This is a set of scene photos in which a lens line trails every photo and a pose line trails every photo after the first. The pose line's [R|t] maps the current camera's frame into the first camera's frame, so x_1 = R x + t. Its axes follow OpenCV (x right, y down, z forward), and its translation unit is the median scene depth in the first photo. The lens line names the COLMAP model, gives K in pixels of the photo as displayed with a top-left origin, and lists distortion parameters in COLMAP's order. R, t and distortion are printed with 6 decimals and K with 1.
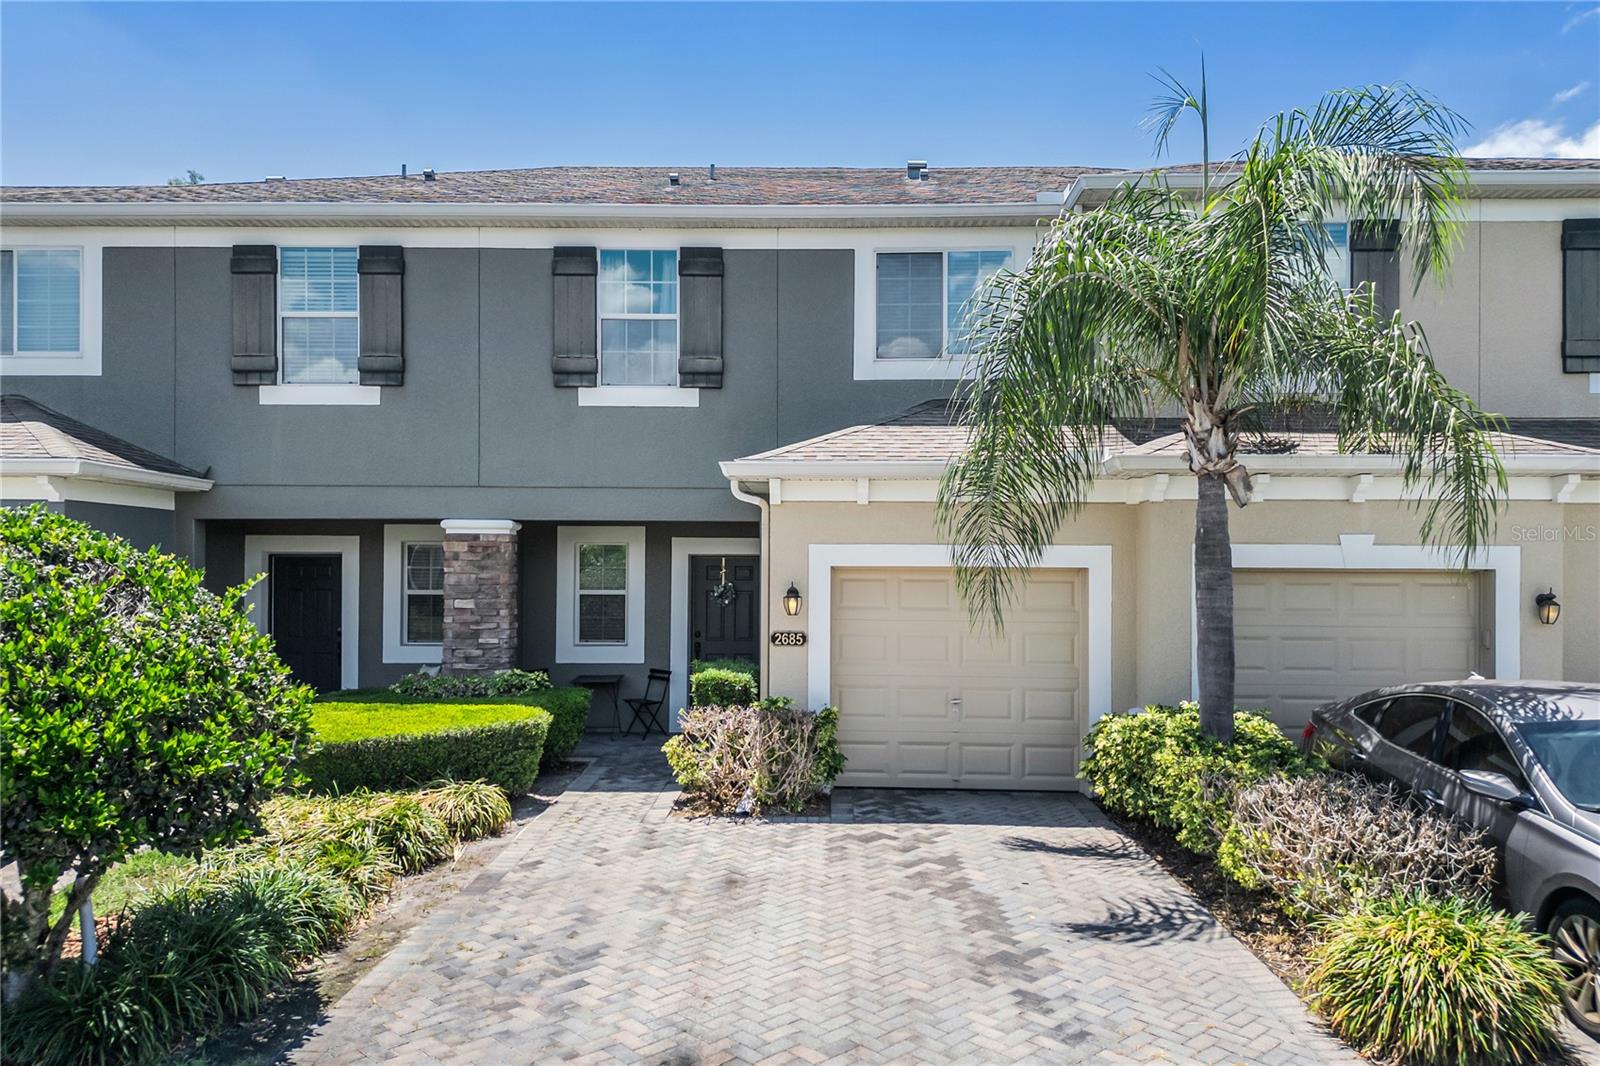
lens RADIAL K [[1182.7, 0, 799.7], [0, 1182.7, 545.1], [0, 0, 1]] dist [0.045735, -0.039850]
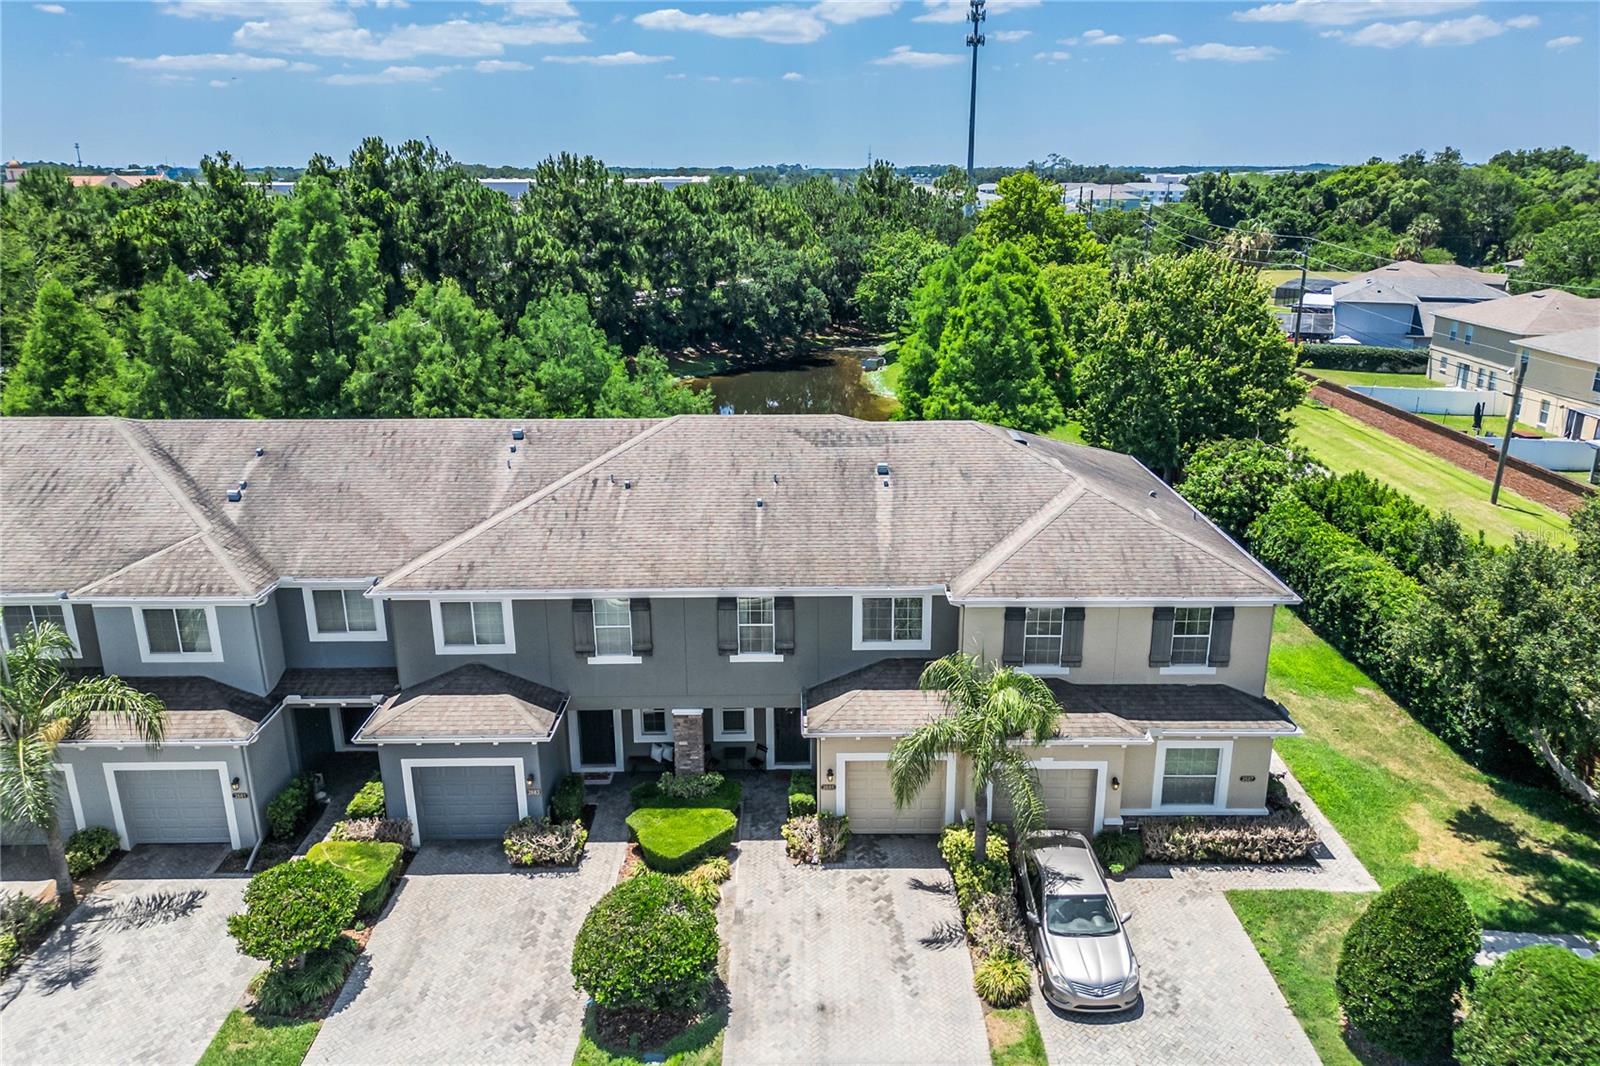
lens RADIAL K [[1182.7, 0, 801.6], [0, 1182.7, 526.6], [0, 0, 1]] dist [0.045735, -0.039850]
pose [[0.999530, -0.017137, 0.025436, -0.122772], [0.008630, 0.952976, 0.302921, -1.227574], [-0.029431, -0.302559, 0.952676, -1.251046]]
